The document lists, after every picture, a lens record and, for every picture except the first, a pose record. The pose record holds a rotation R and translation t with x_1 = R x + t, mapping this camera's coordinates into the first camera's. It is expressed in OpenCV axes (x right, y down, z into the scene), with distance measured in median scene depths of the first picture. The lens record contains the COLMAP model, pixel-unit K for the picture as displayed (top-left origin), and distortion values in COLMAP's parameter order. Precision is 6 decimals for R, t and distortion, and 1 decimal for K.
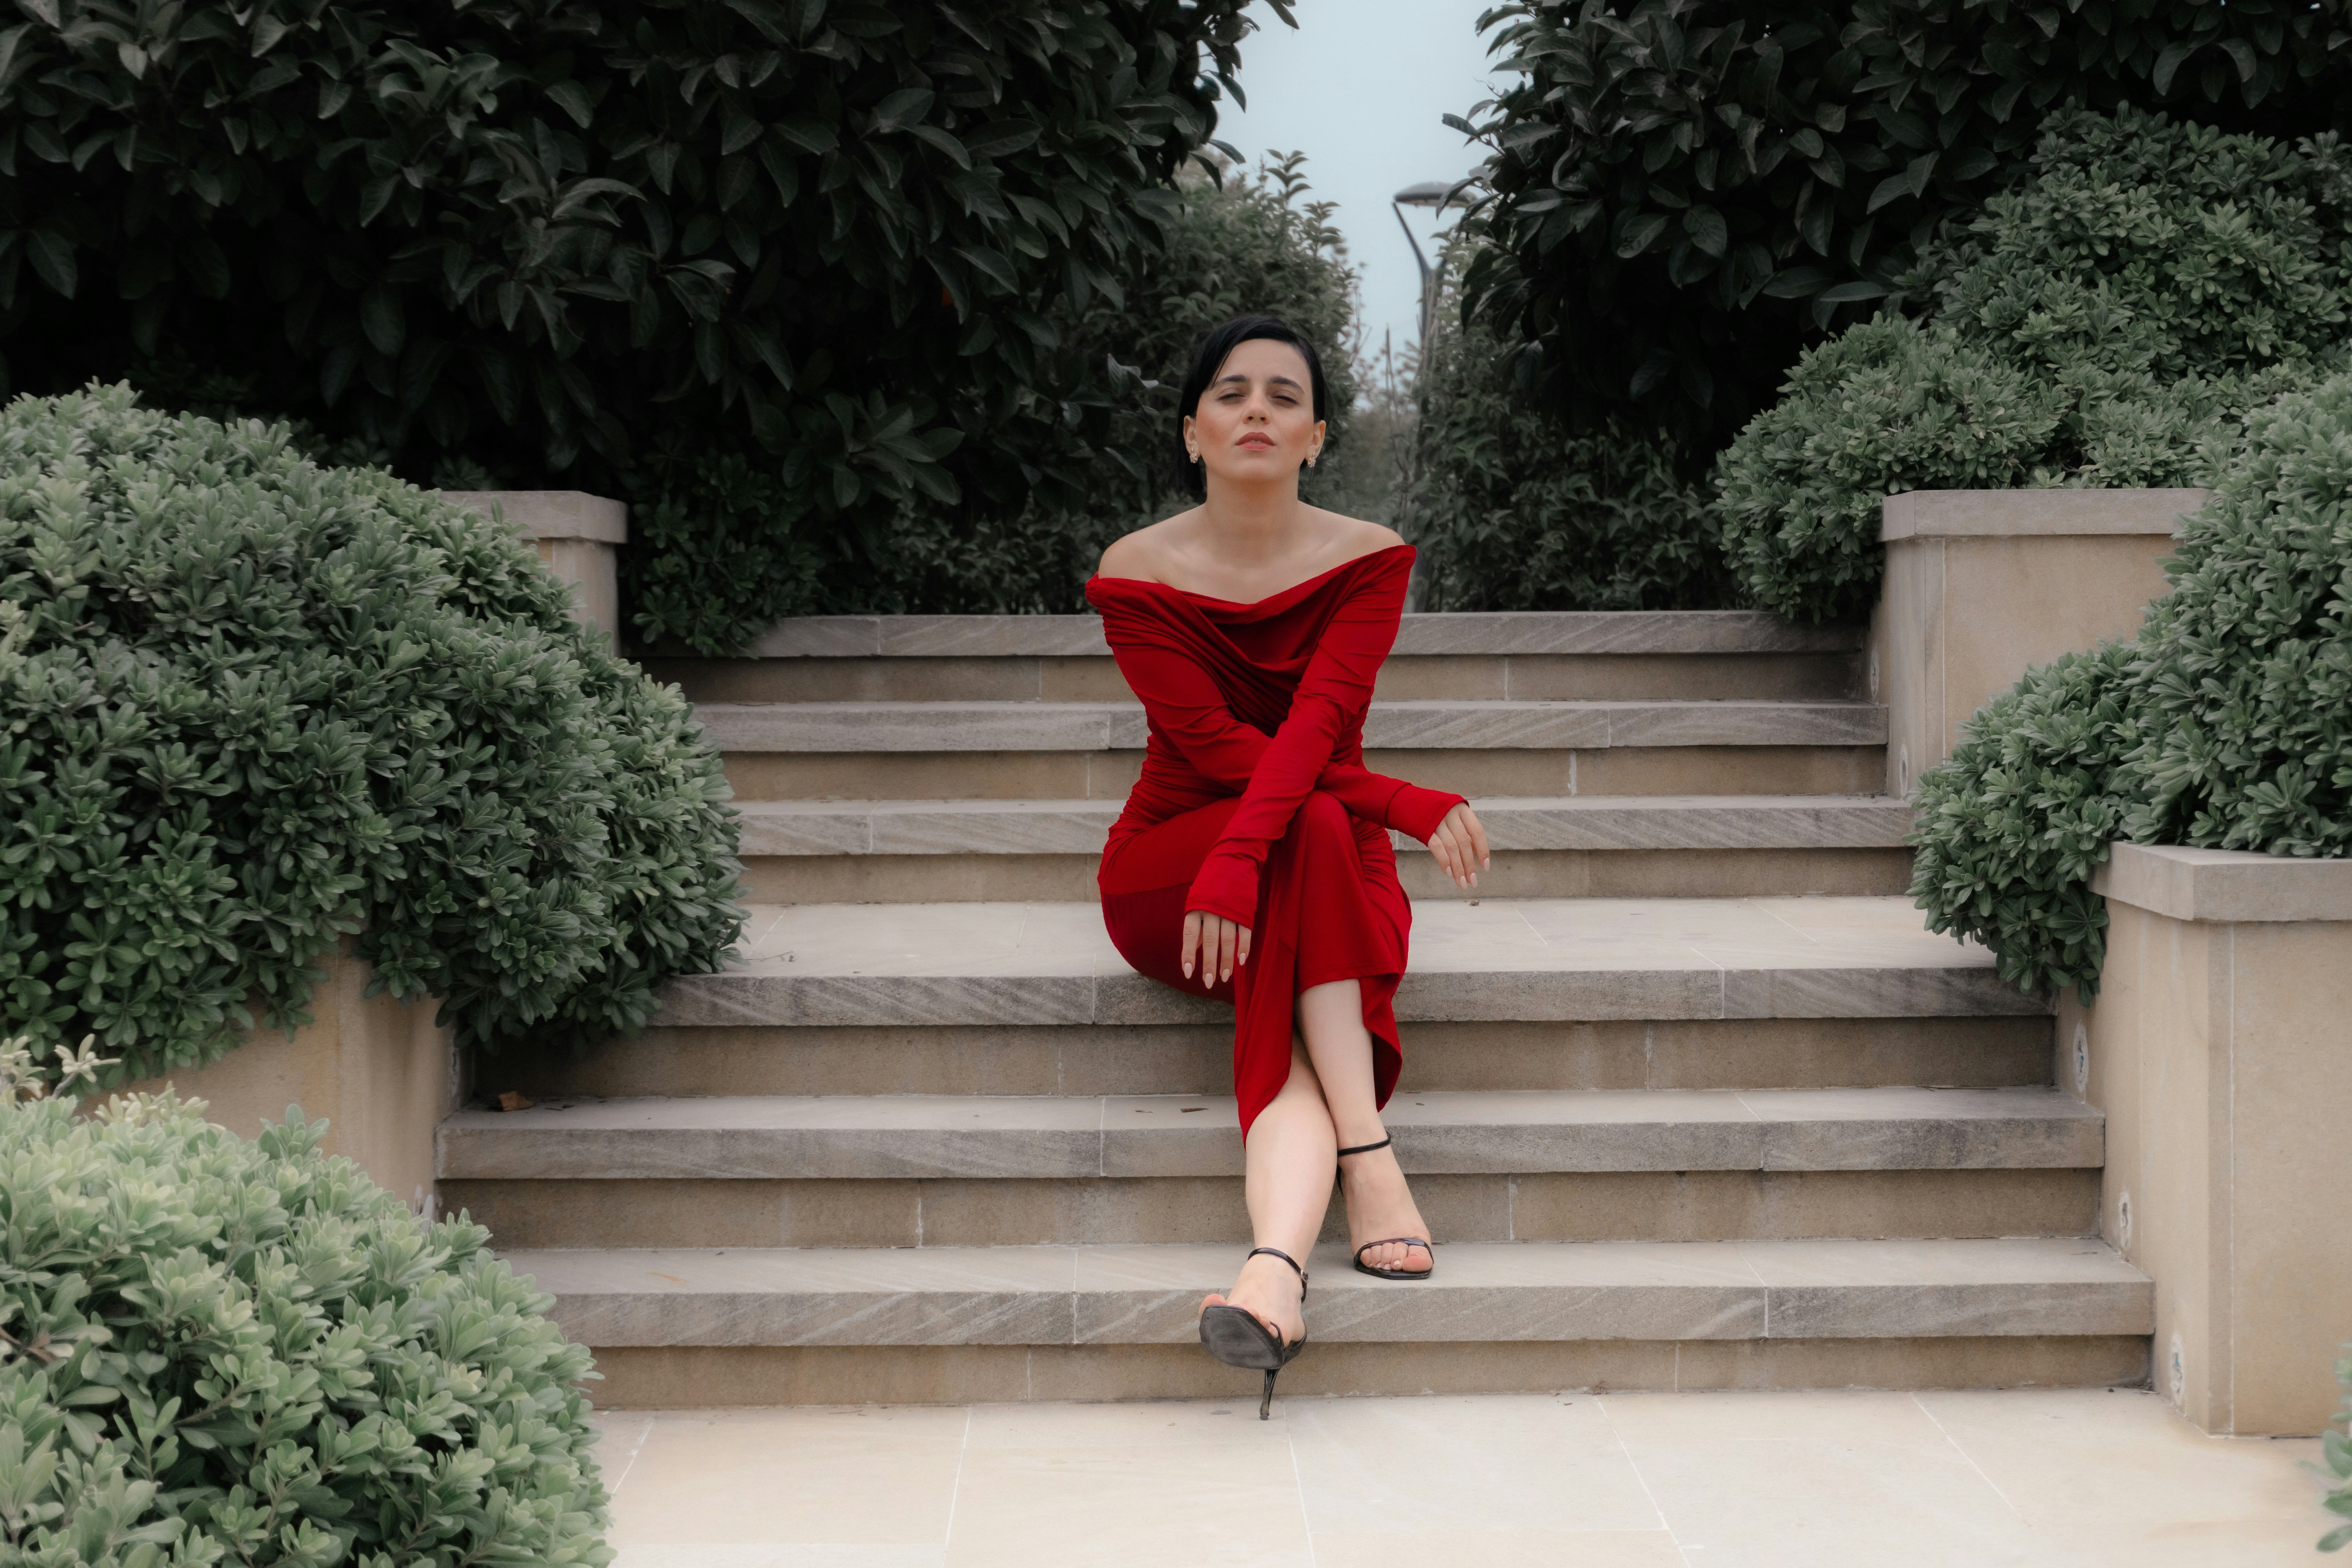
lens RADIAL K [[4946.6, 0, 1173.5], [0, 4946.6, 783.9], [0, 0, 1]] dist [0.022904, -0.035244]
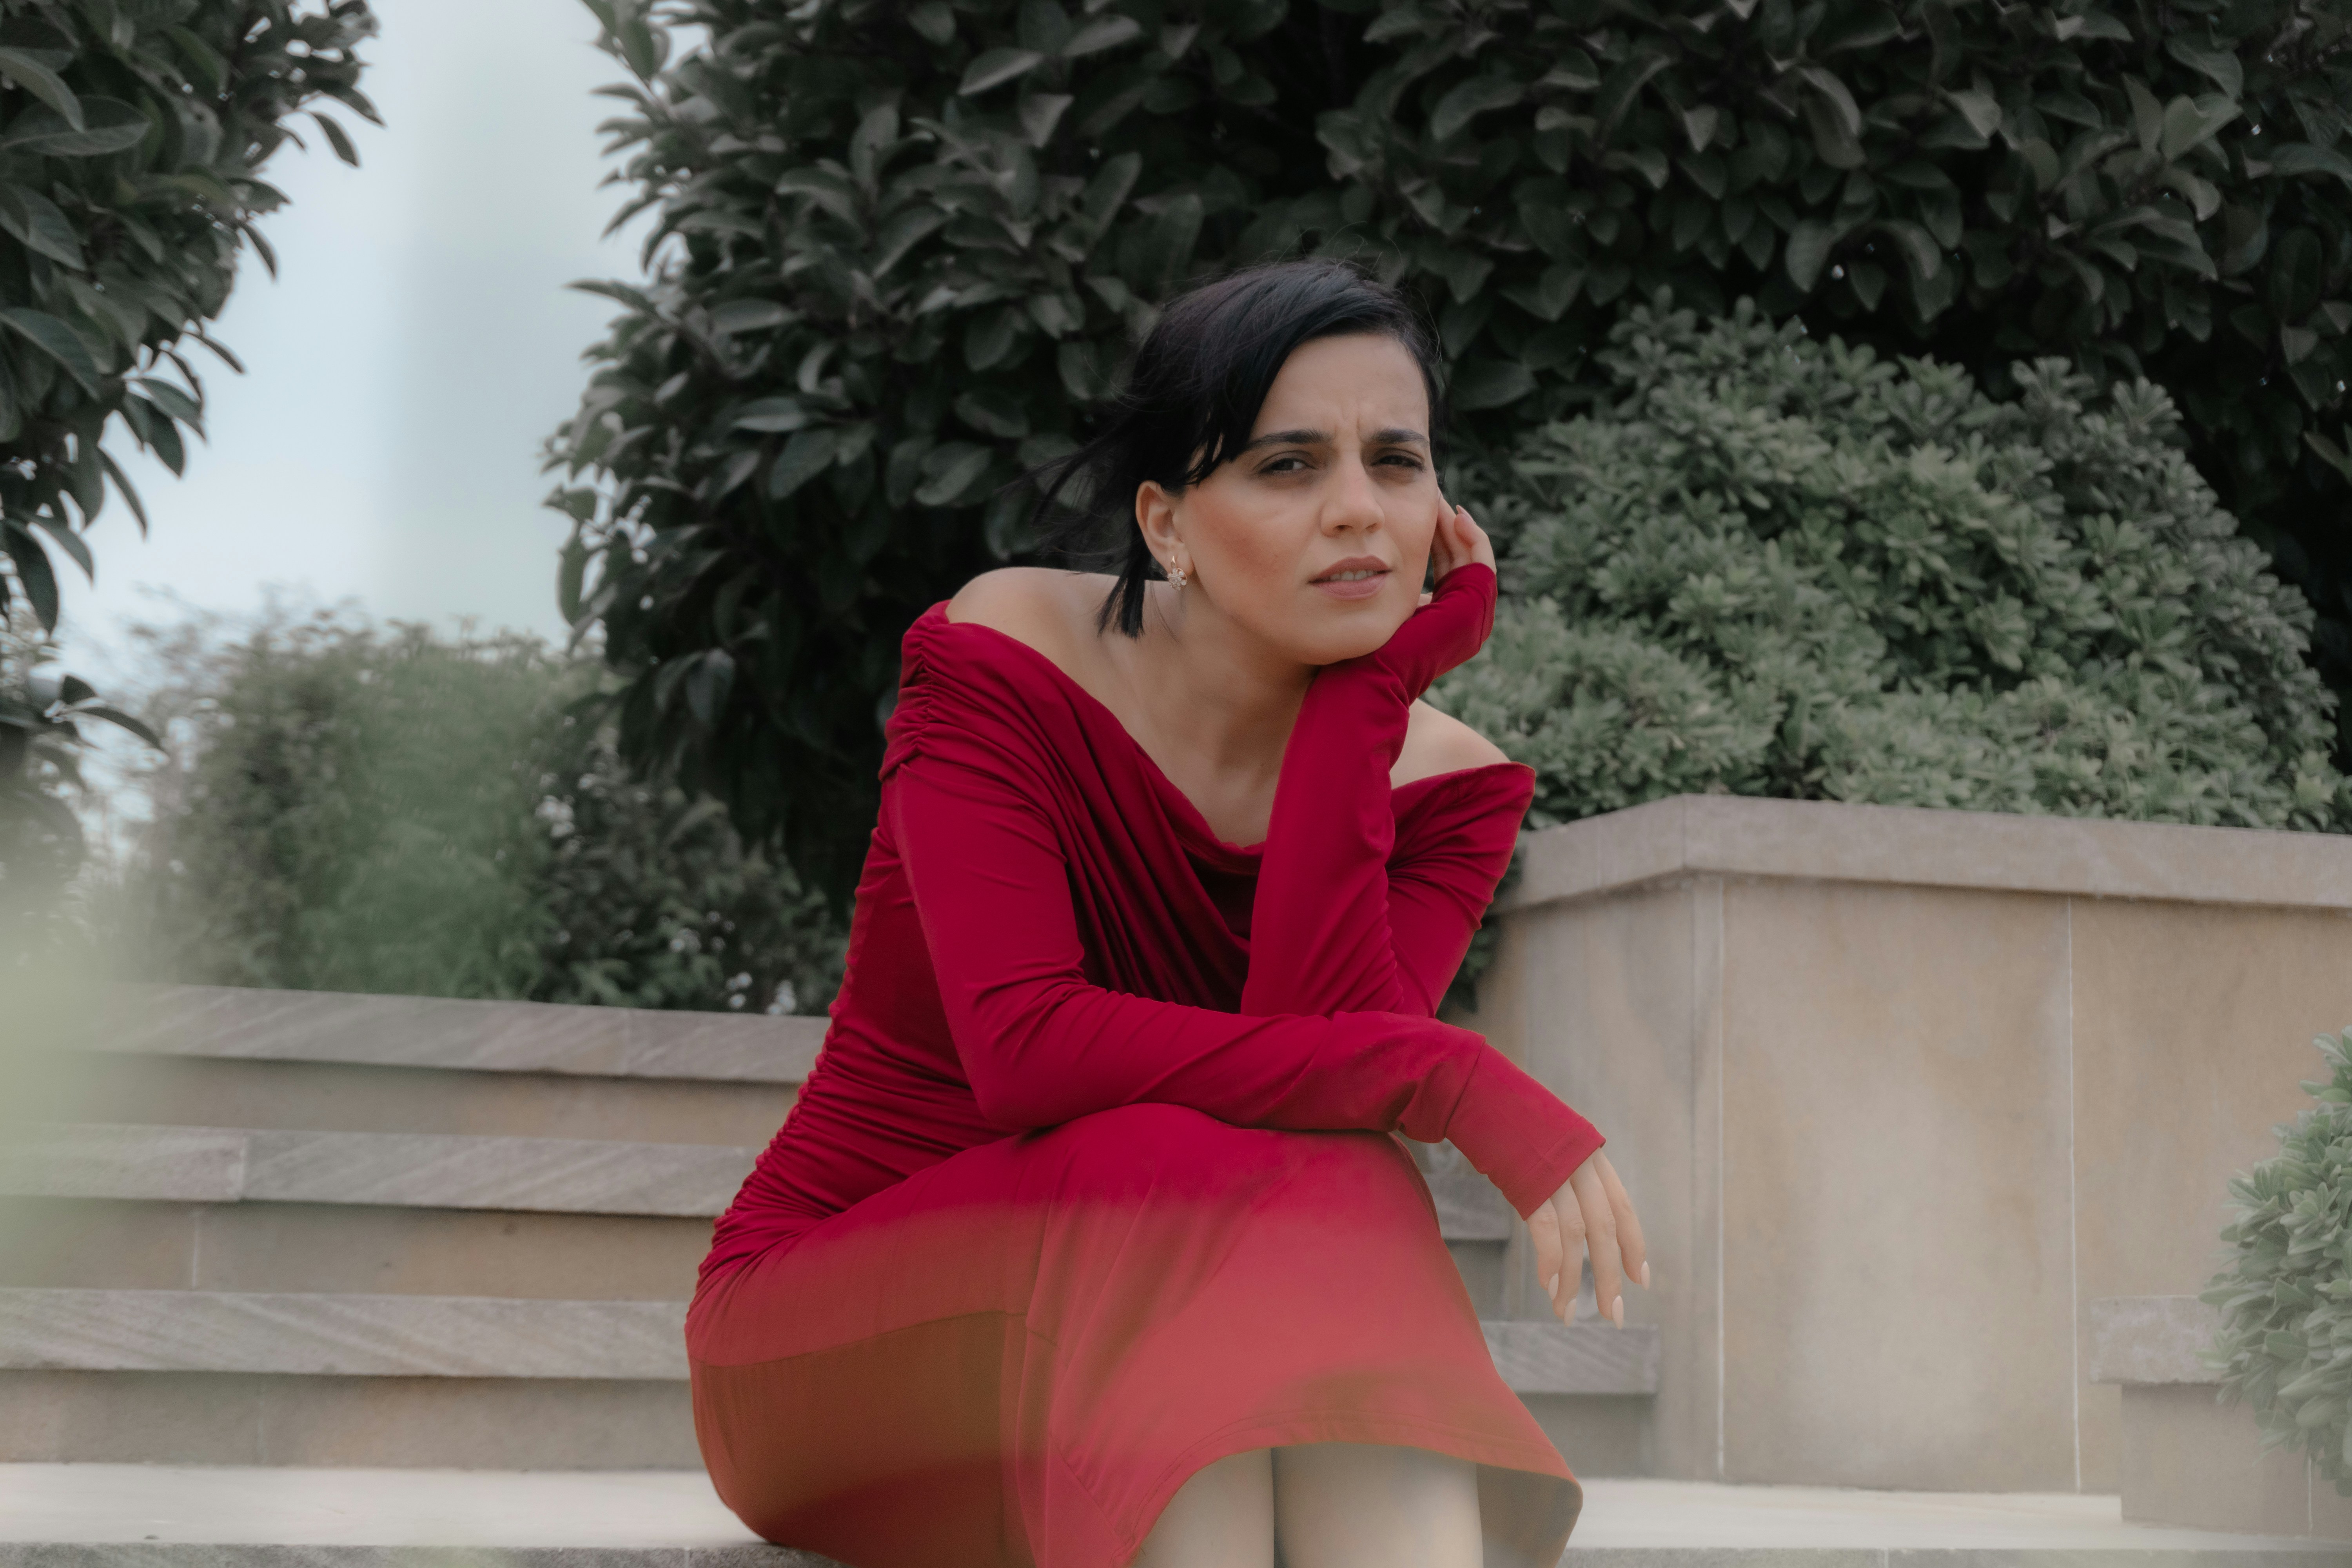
lens RADIAL K [[4946.6, 0, 1173.5], [0, 4946.6, 783.9], [0, 0, 1]] dist [0.022904, -0.035244]
pose [[0.931782, 0.067092, 0.356764, -0.150573], [-0.010852, 0.987482, -0.157360, 0.042800], [-0.362856, 0.142753, 0.920846, 0.571557]]
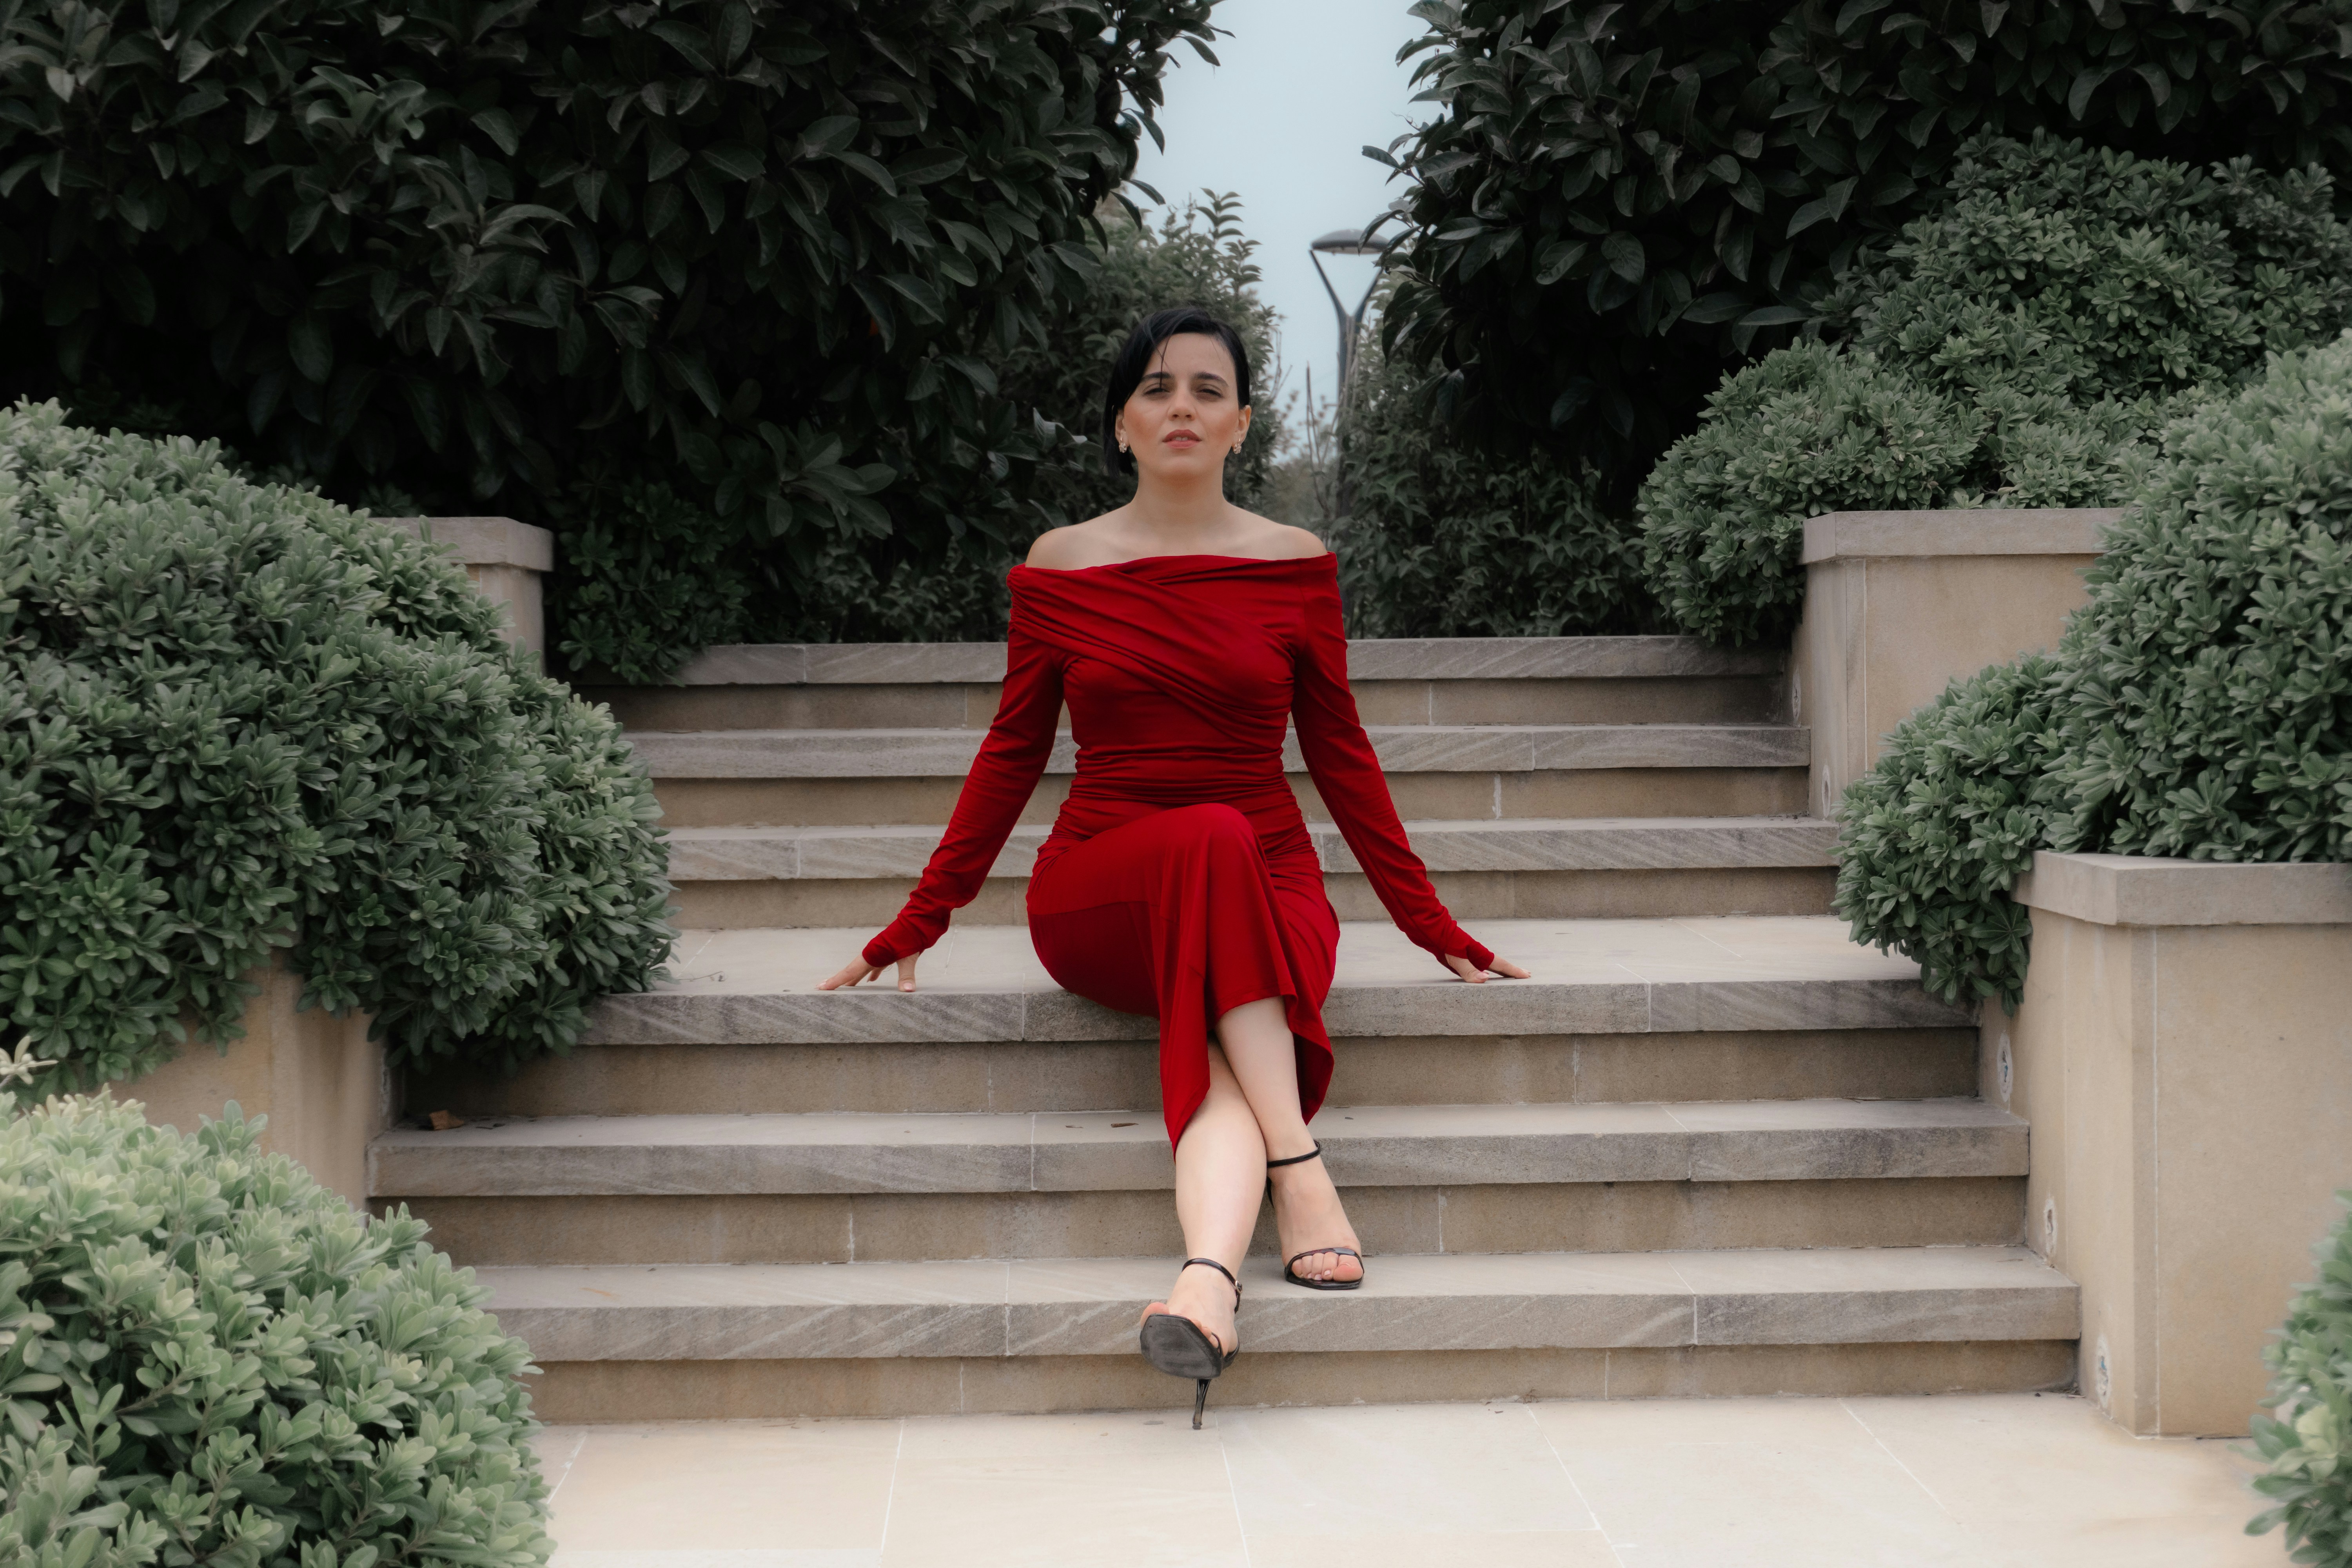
lens RADIAL K [[4946.6, 0, 1173.5], [0, 4946.6, 783.9], [0, 0, 1]] dist [0.022904, -0.035244]
pose [[0.999850, -0.004801, 0.016644, -0.002291], [0.004992, 0.999922, -0.011485, 0.008632], [-0.016588, 0.011567, 0.999796, -0.004142]]
